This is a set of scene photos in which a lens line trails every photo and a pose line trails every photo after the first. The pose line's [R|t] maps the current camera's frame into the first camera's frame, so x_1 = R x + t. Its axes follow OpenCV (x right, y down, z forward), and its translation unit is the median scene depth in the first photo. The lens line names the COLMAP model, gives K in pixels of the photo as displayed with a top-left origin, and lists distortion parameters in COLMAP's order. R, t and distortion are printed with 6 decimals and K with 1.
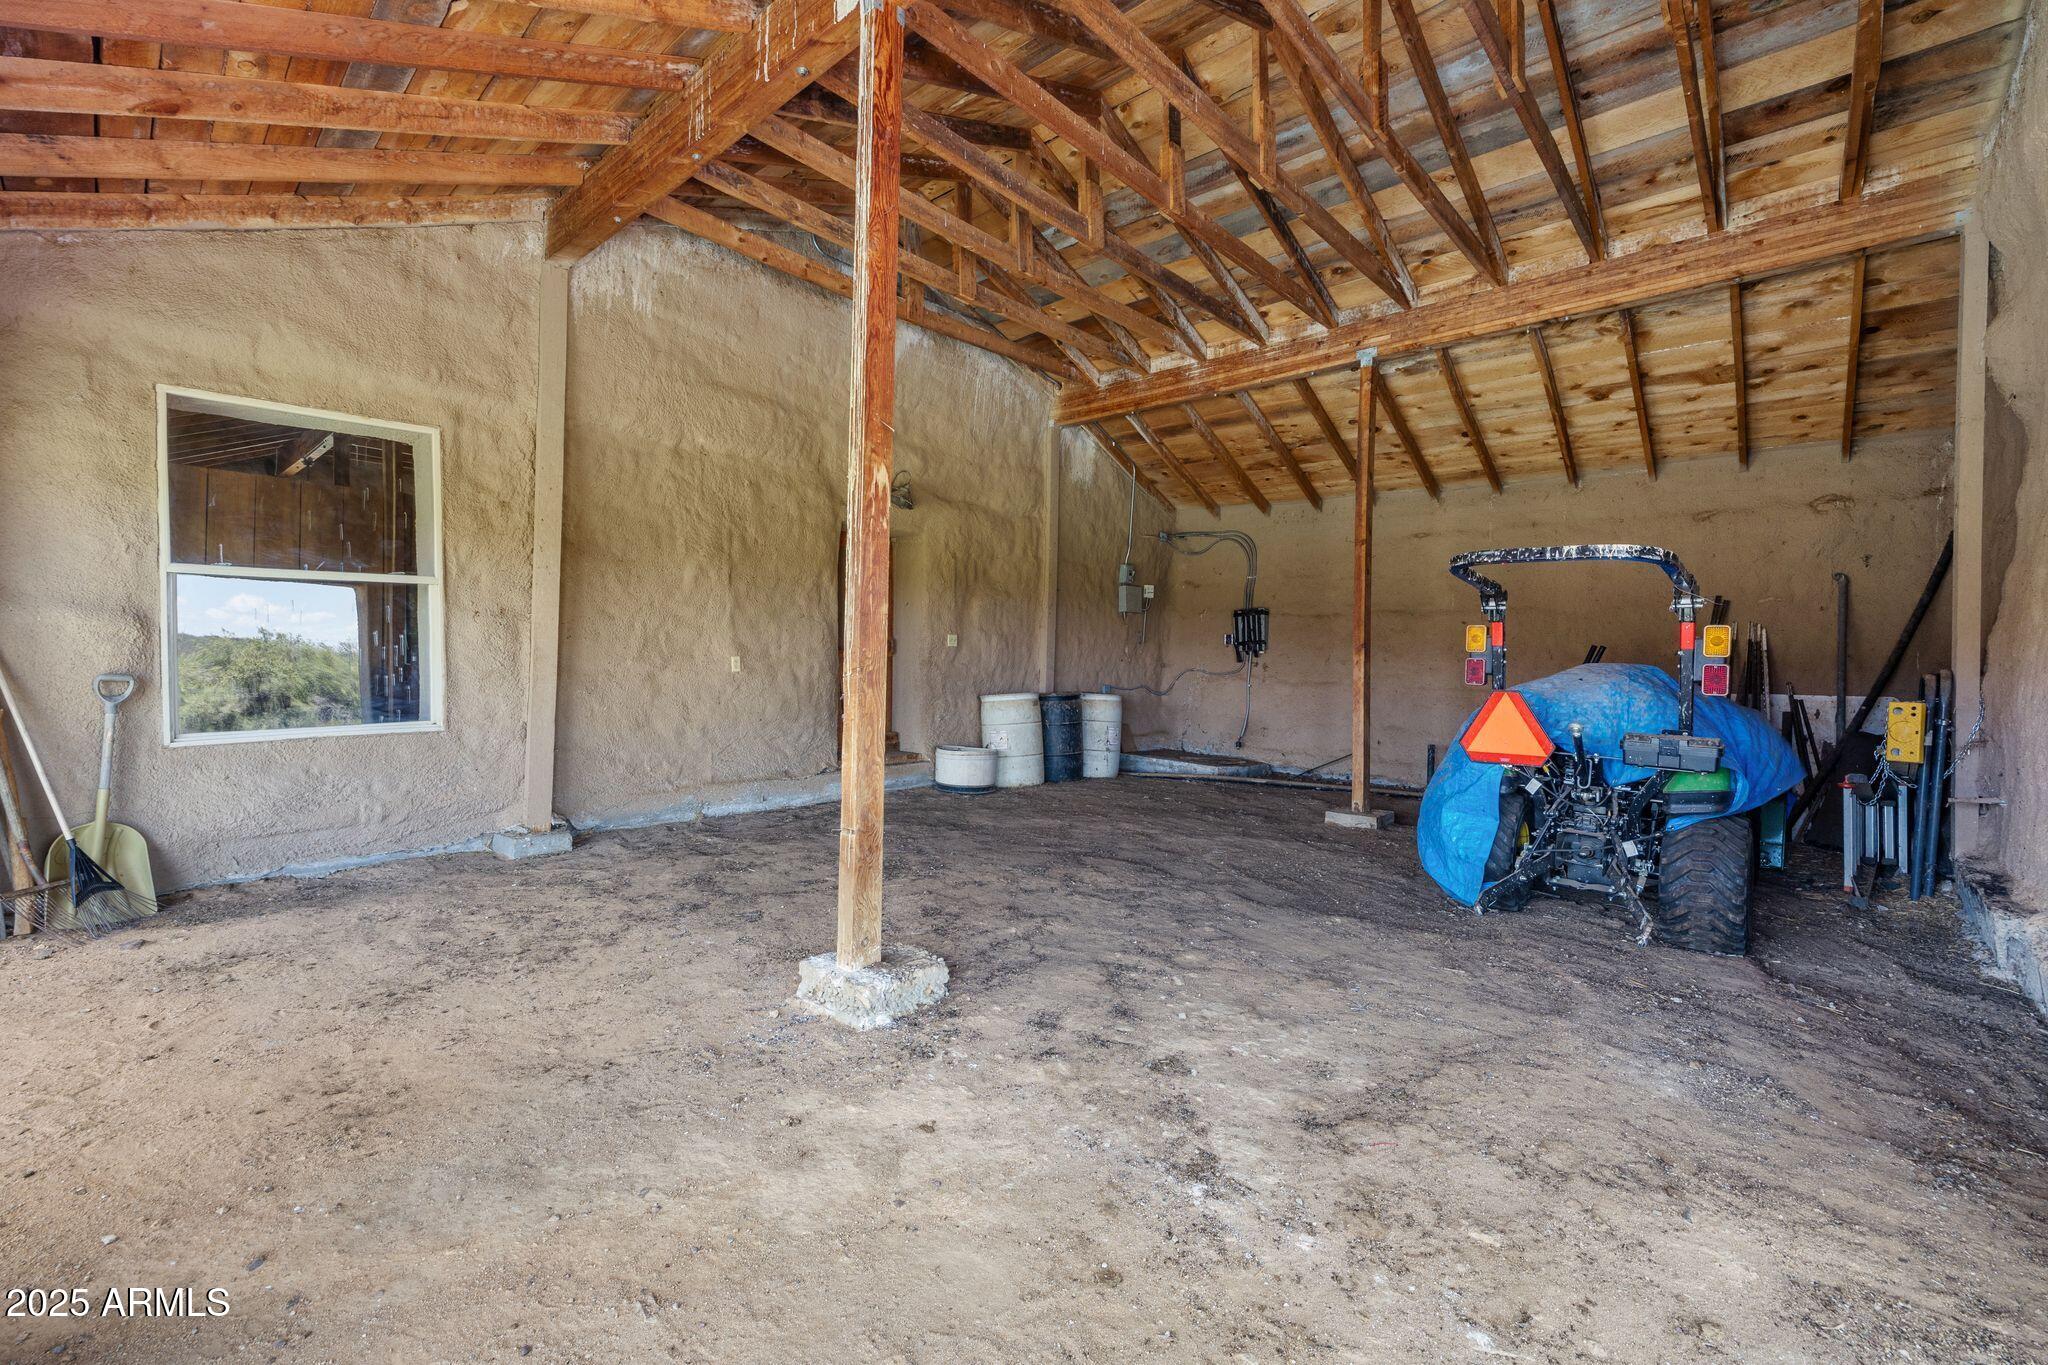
lens RADIAL K [[858.4, 0, 1016.6], [0, 858.4, 663.6], [0, 0, 1]] dist [0.000264, 0.000344]
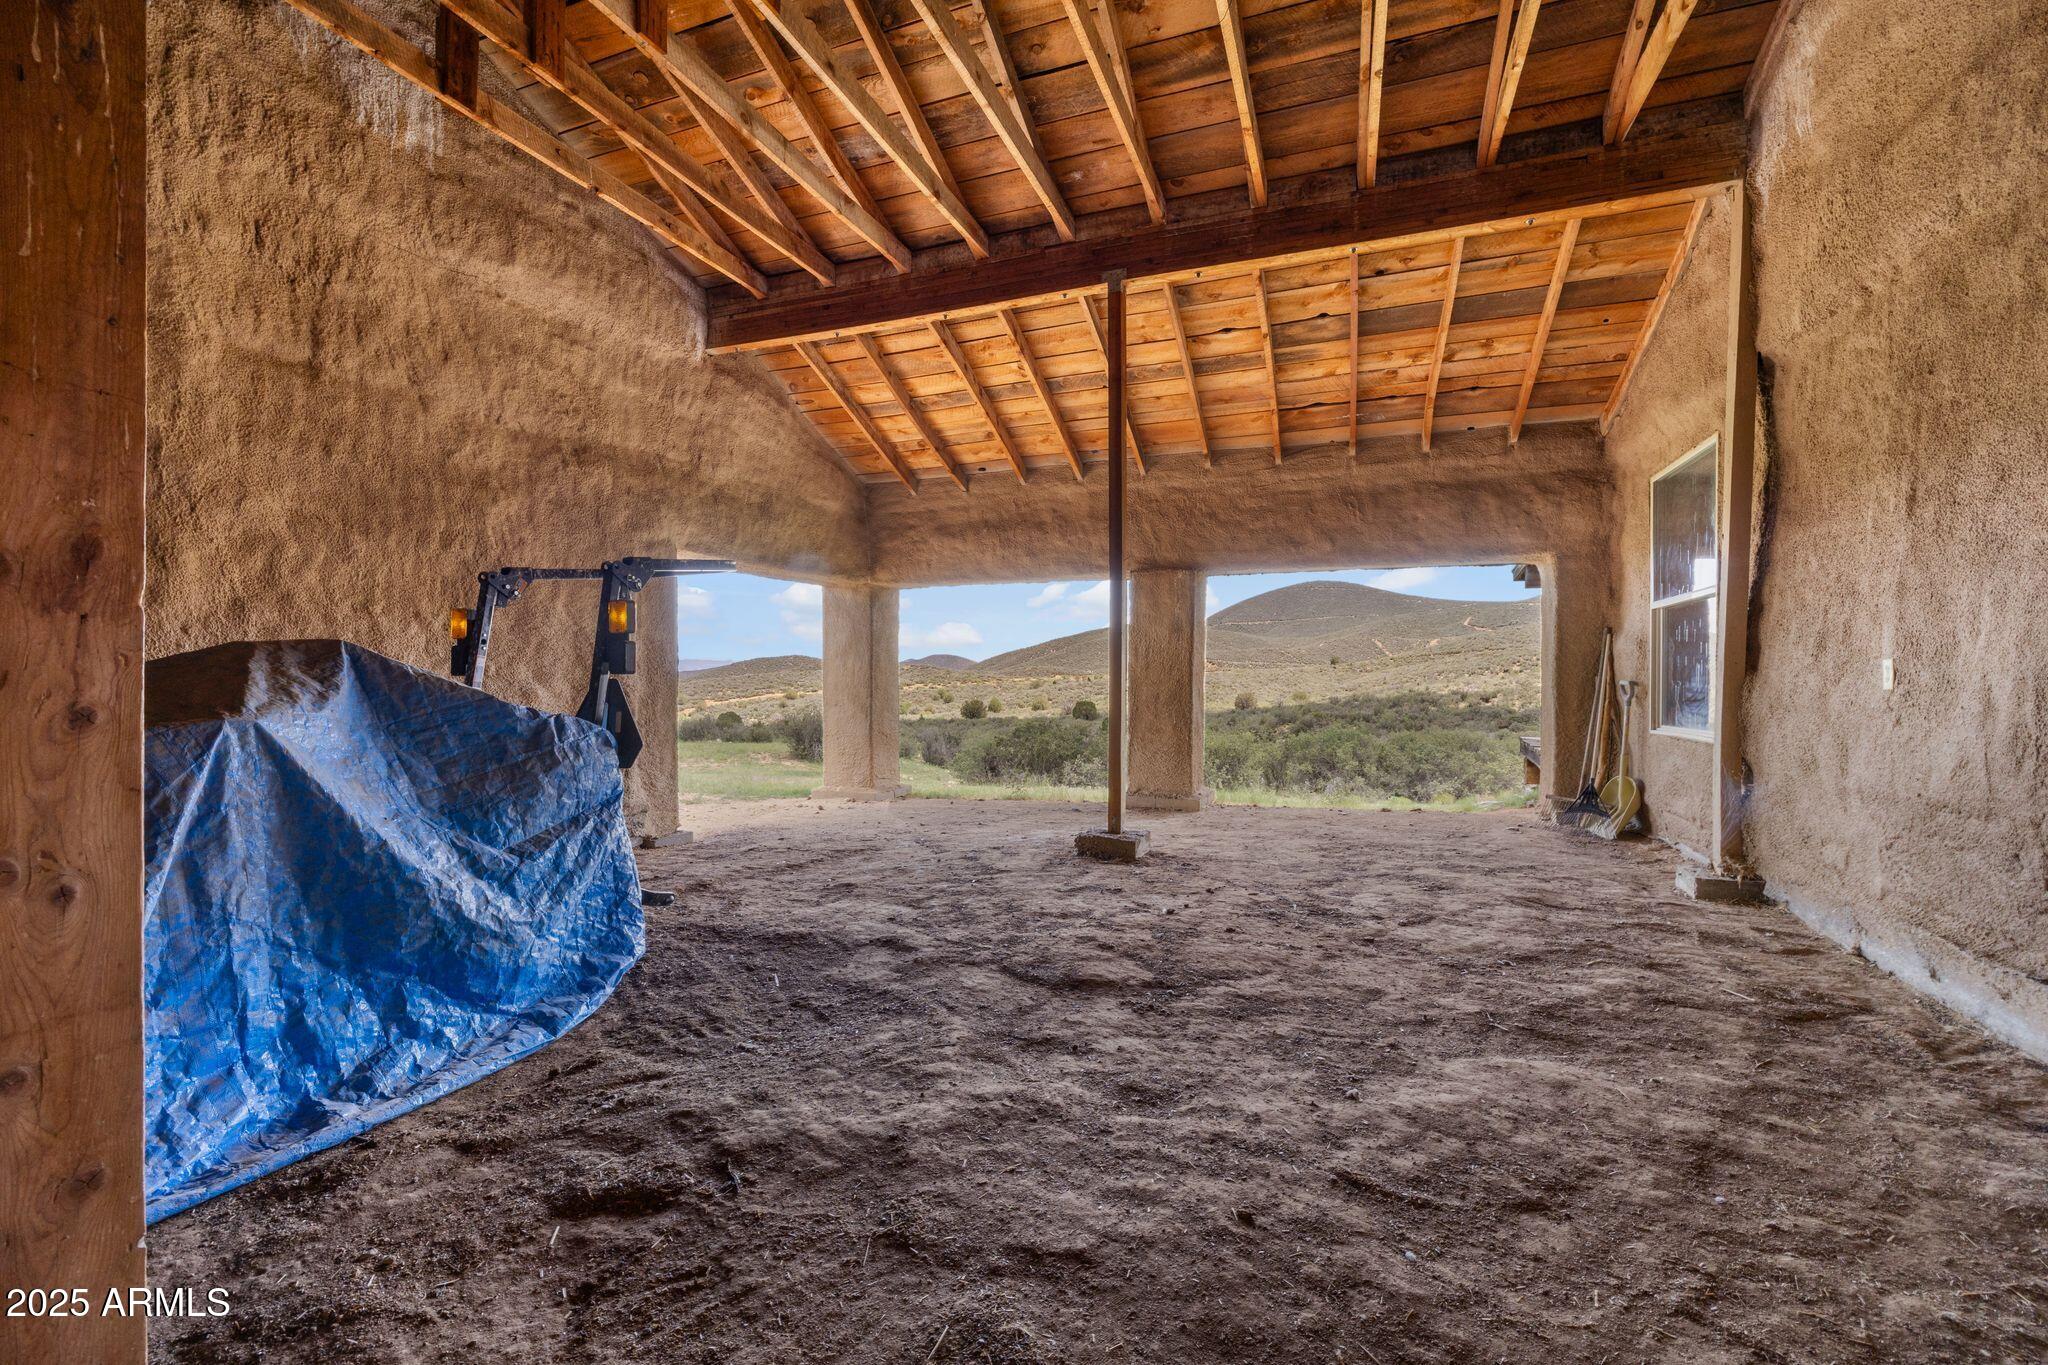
lens RADIAL K [[858.4, 0, 1016.6], [0, 858.4, 663.6], [0, 0, 1]] dist [0.000264, 0.000344]
pose [[-0.929494, -0.007483, -0.368761, 0.438394], [-0.013603, 0.999809, 0.013999, -0.007205], [0.368586, 0.018028, -0.929419, 1.694154]]
